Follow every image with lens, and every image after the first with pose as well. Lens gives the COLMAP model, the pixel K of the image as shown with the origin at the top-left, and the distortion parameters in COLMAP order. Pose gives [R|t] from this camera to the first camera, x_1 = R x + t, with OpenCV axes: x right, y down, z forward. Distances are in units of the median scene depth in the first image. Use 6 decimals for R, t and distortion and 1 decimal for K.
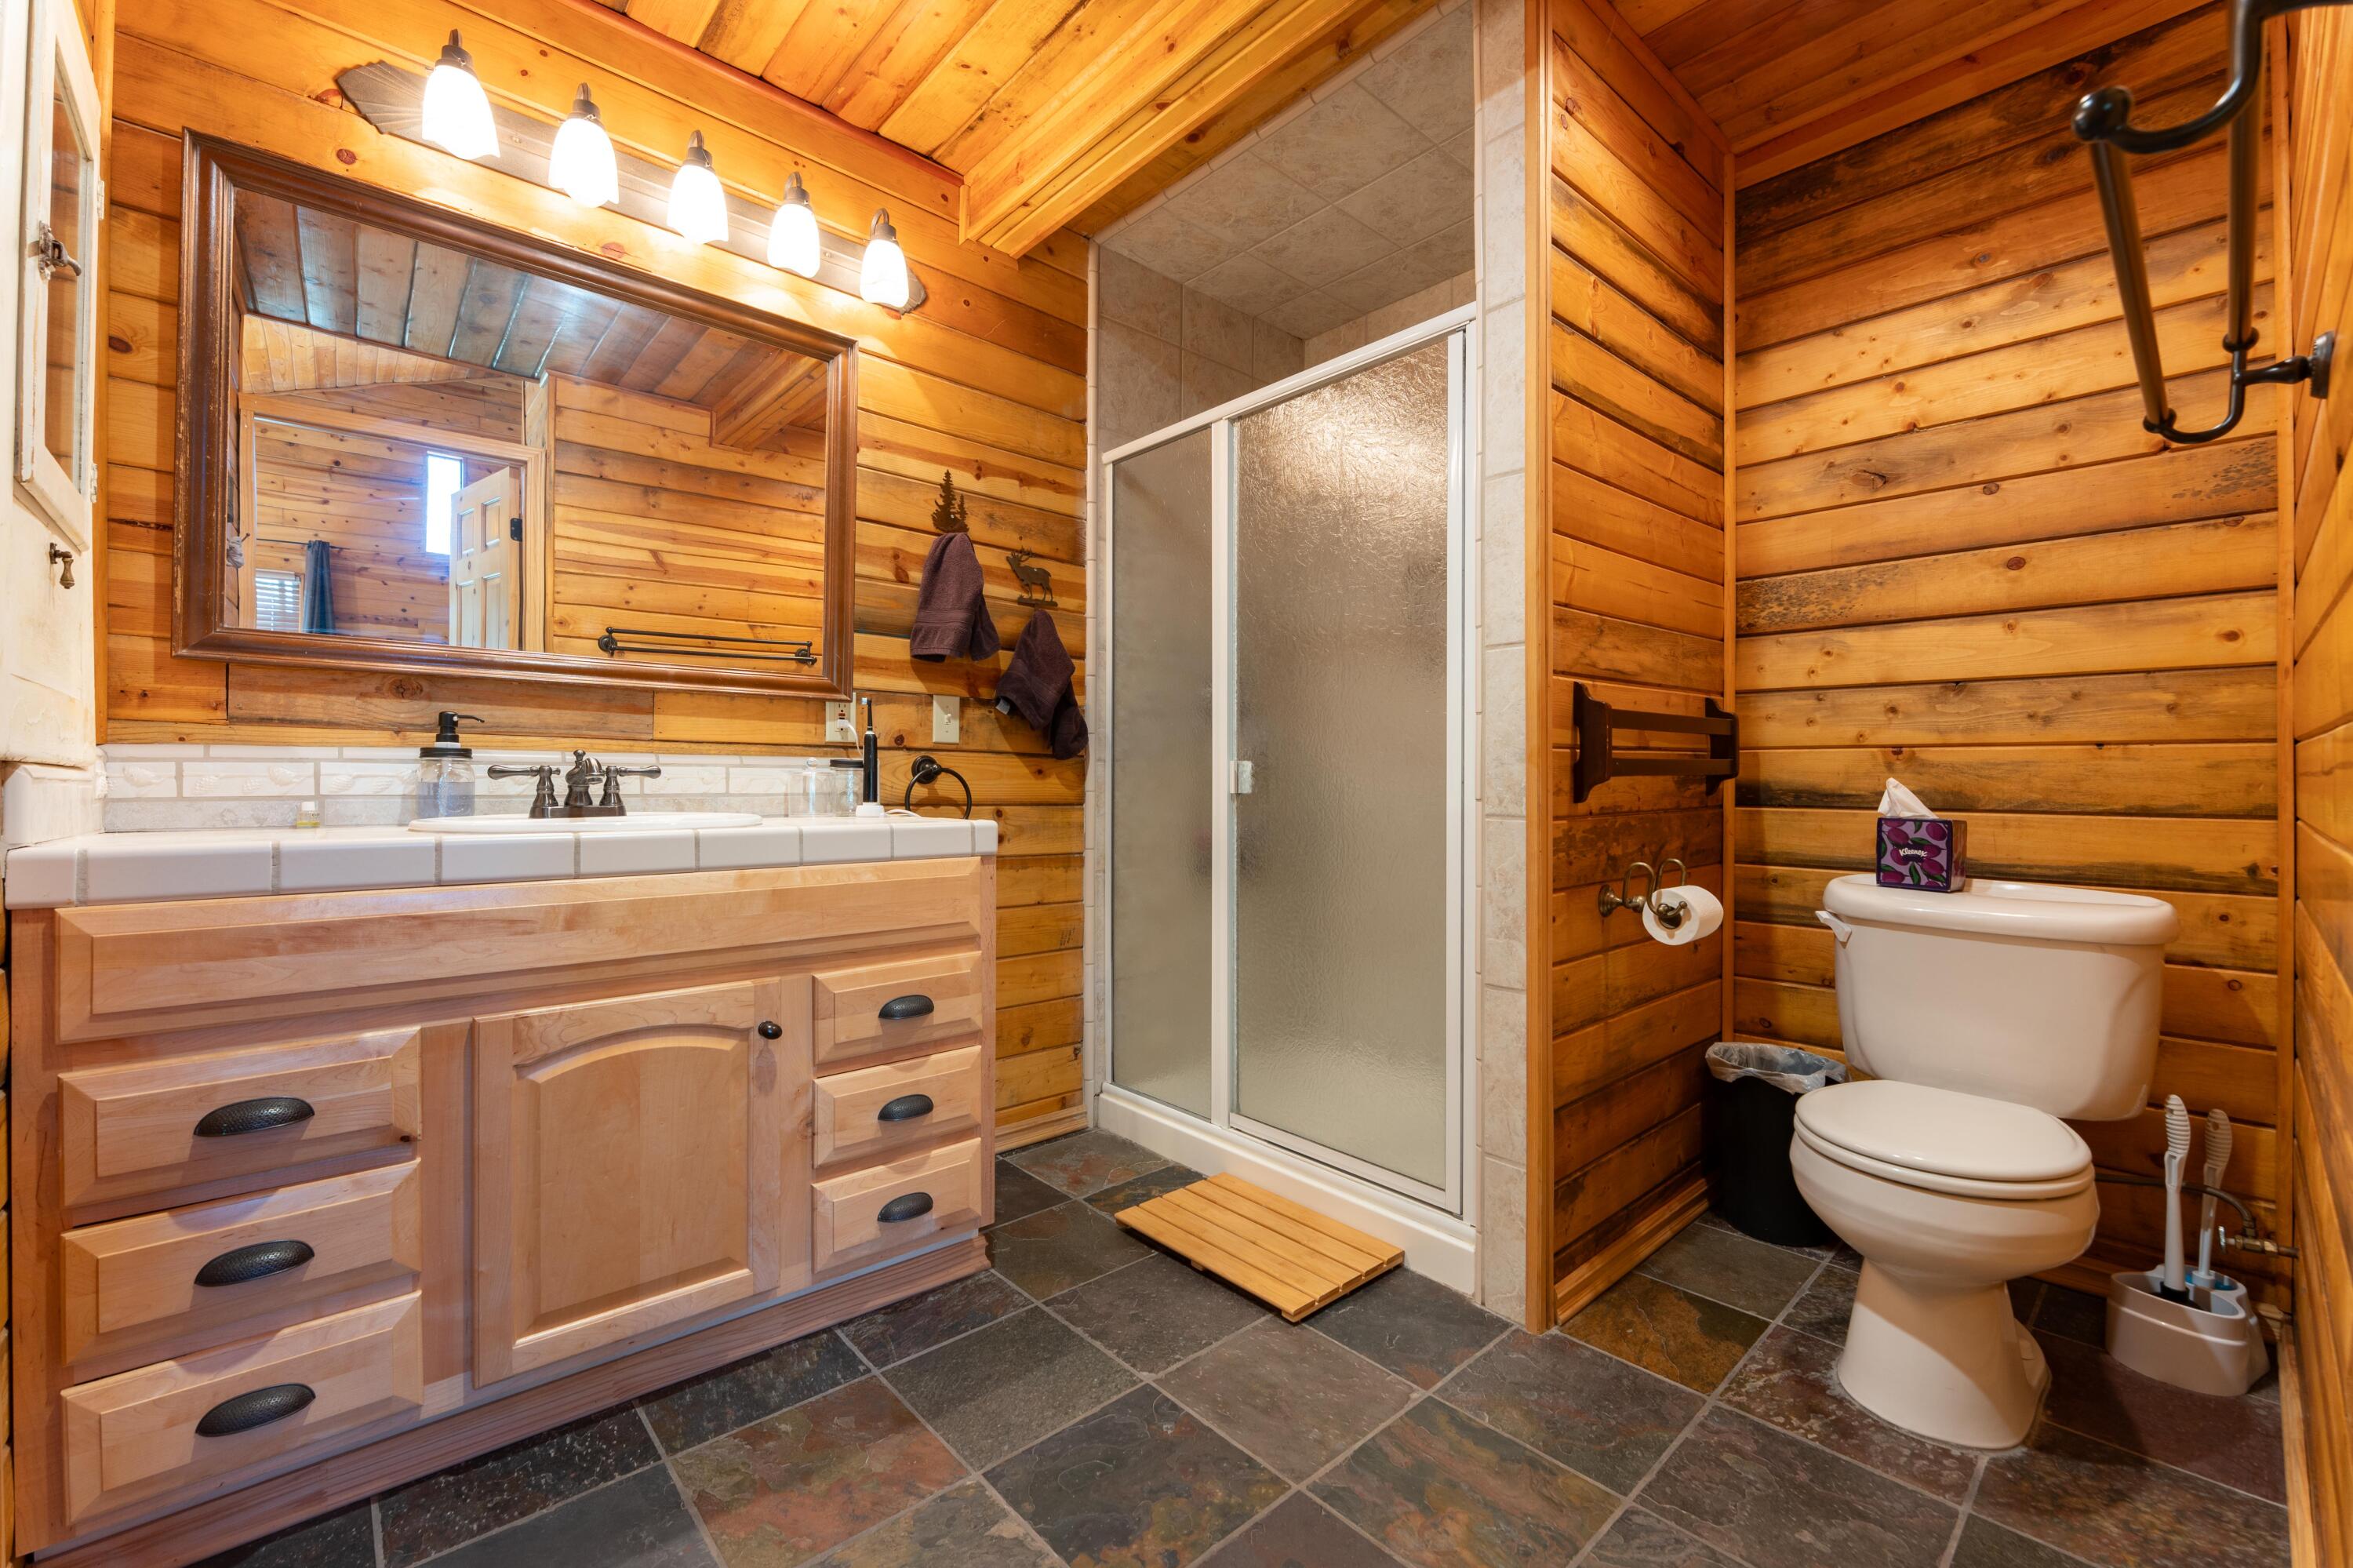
lens RADIAL K [[940.5, 0, 1173.2], [0, 940.5, 785.5], [0, 0, 1]] dist [-0.003563, -0.000733]
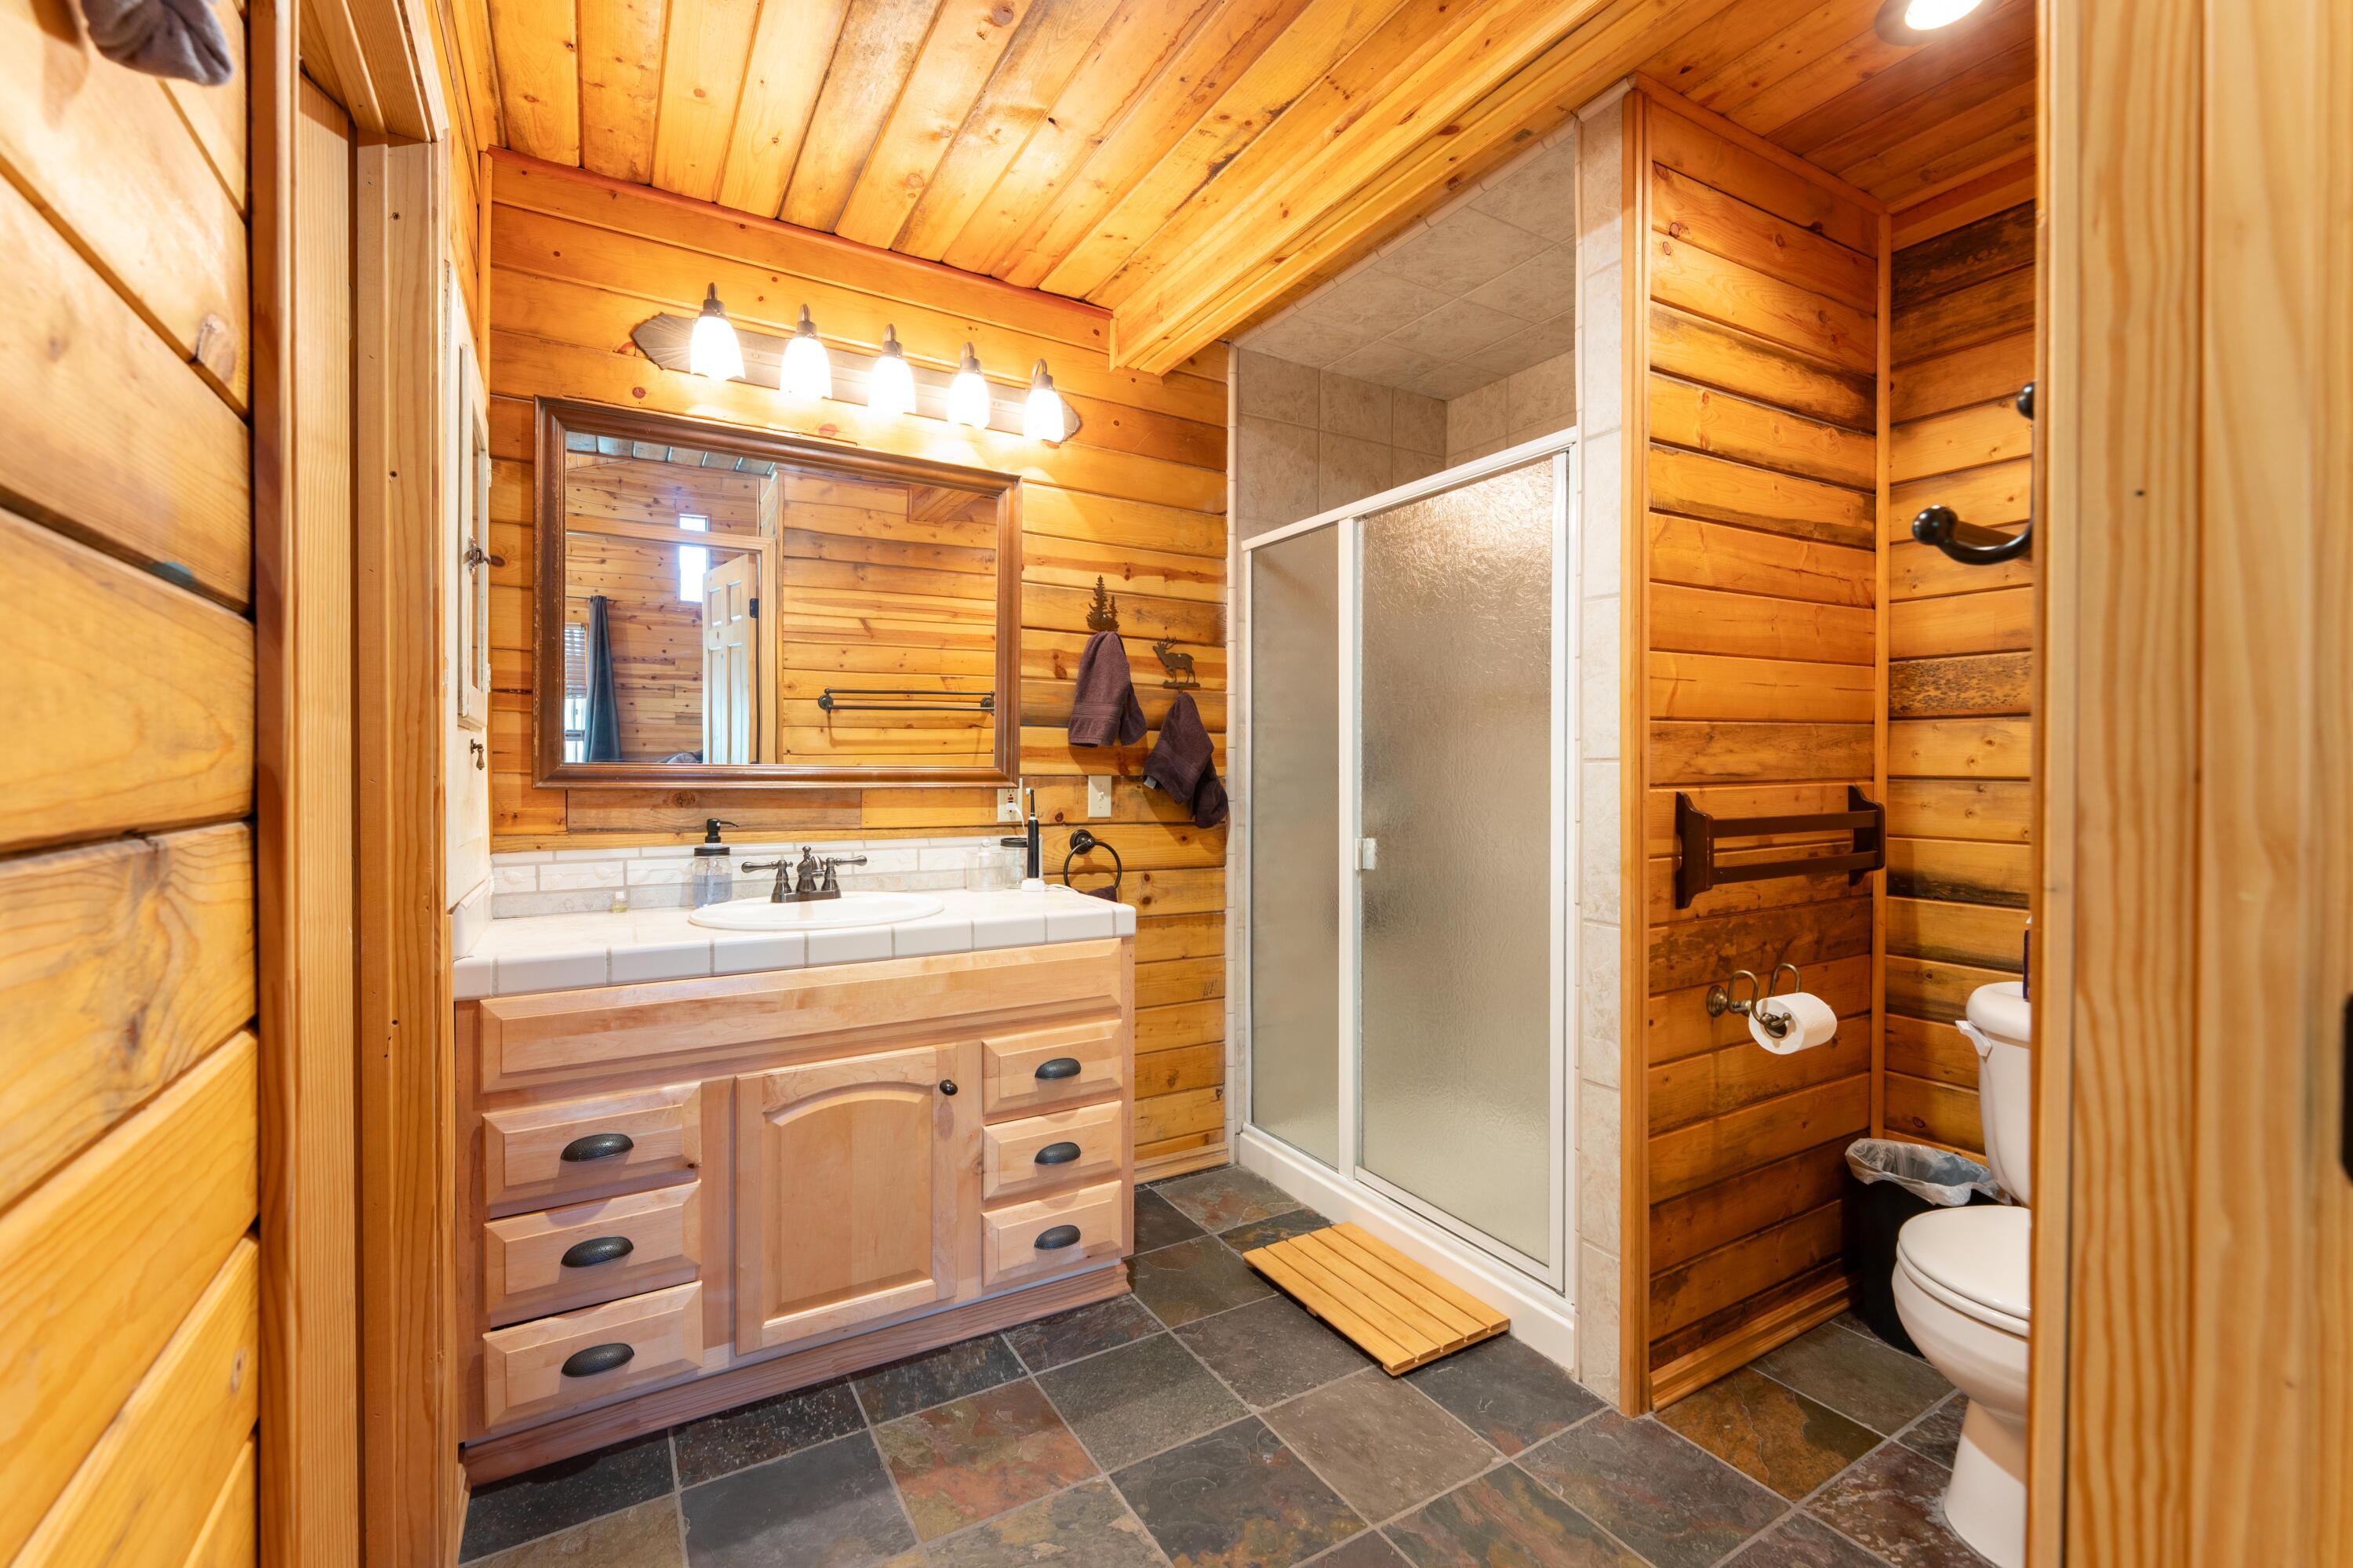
lens RADIAL K [[952.8, 0, 1160.5], [0, 952.8, 785.9], [0, 0, 1]] dist [0.004071, -0.000293]
pose [[0.979093, -0.000176, -0.203412, 0.081312], [0.002202, 0.999950, 0.009730, -0.122491], [0.203400, -0.009974, 0.979045, -0.135065]]
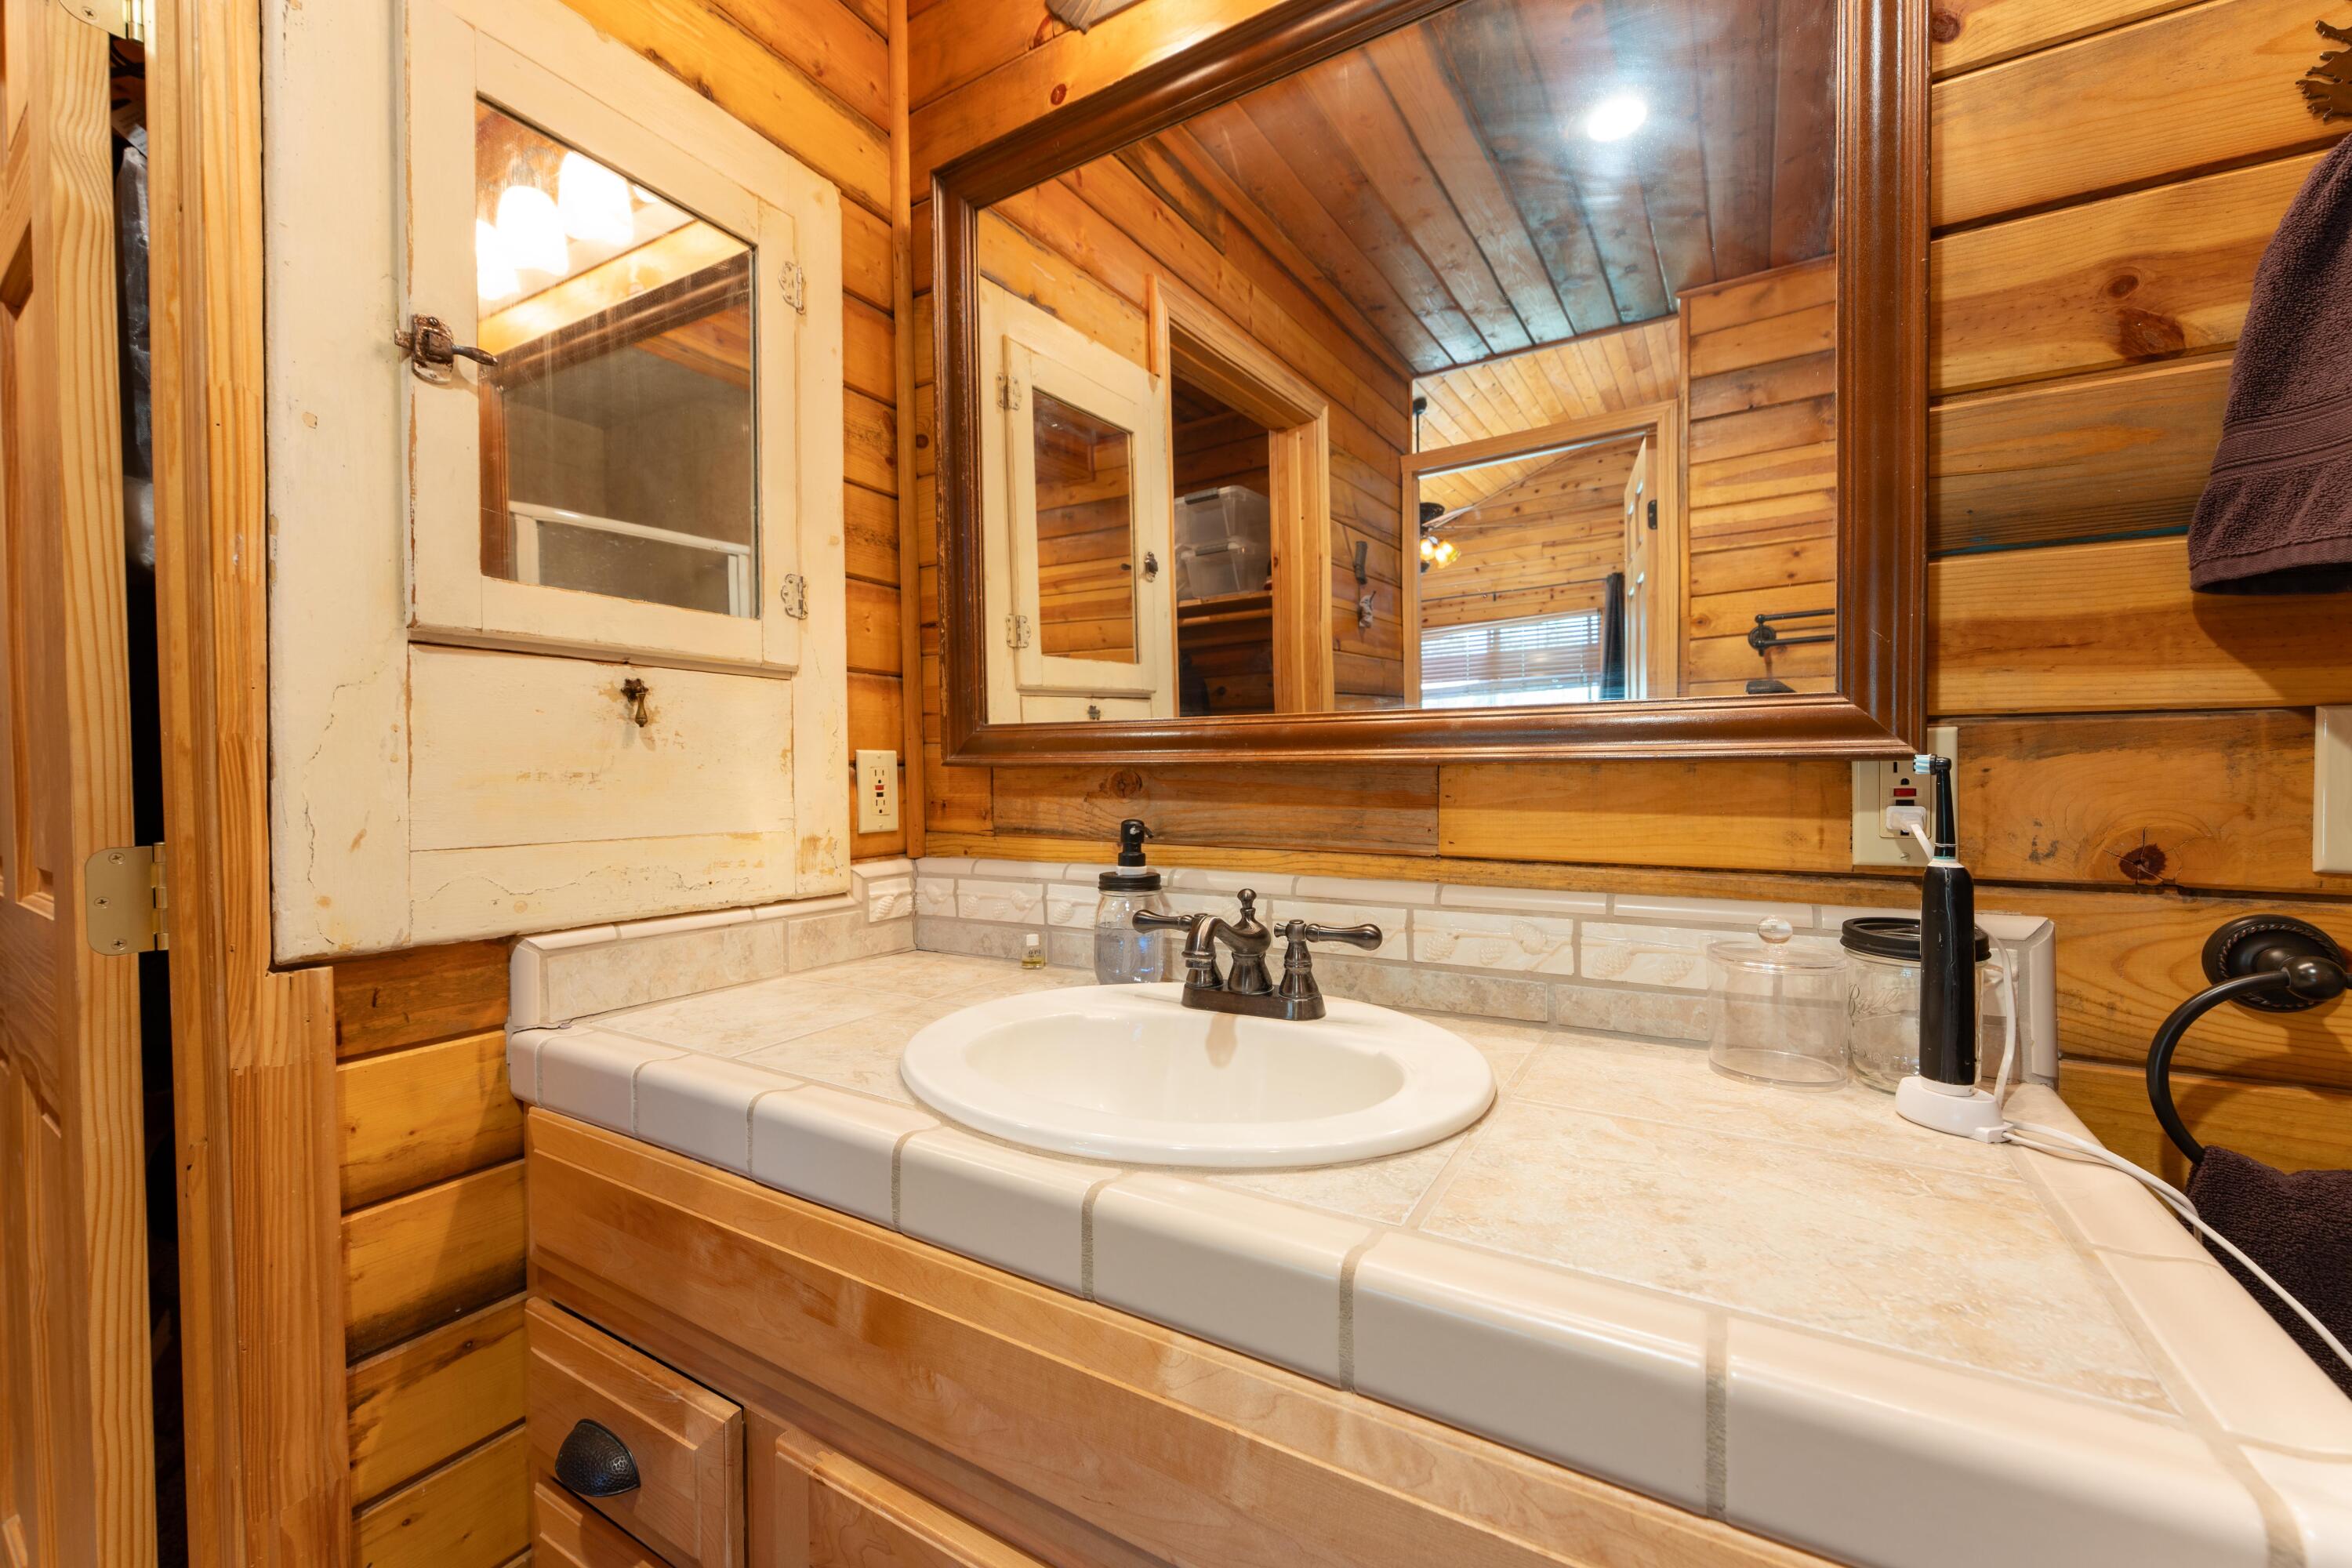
lens RADIAL K [[952.3, 0, 1160.0], [0, 952.3, 785.9], [0, 0, 1]] dist [0.004071, -0.000293]
pose [[0.296664, 0.003888, -0.954974, -0.103136], [0.003510, 0.999981, 0.005162, -0.096906], [0.954975, -0.004883, 0.296645, 0.742127]]
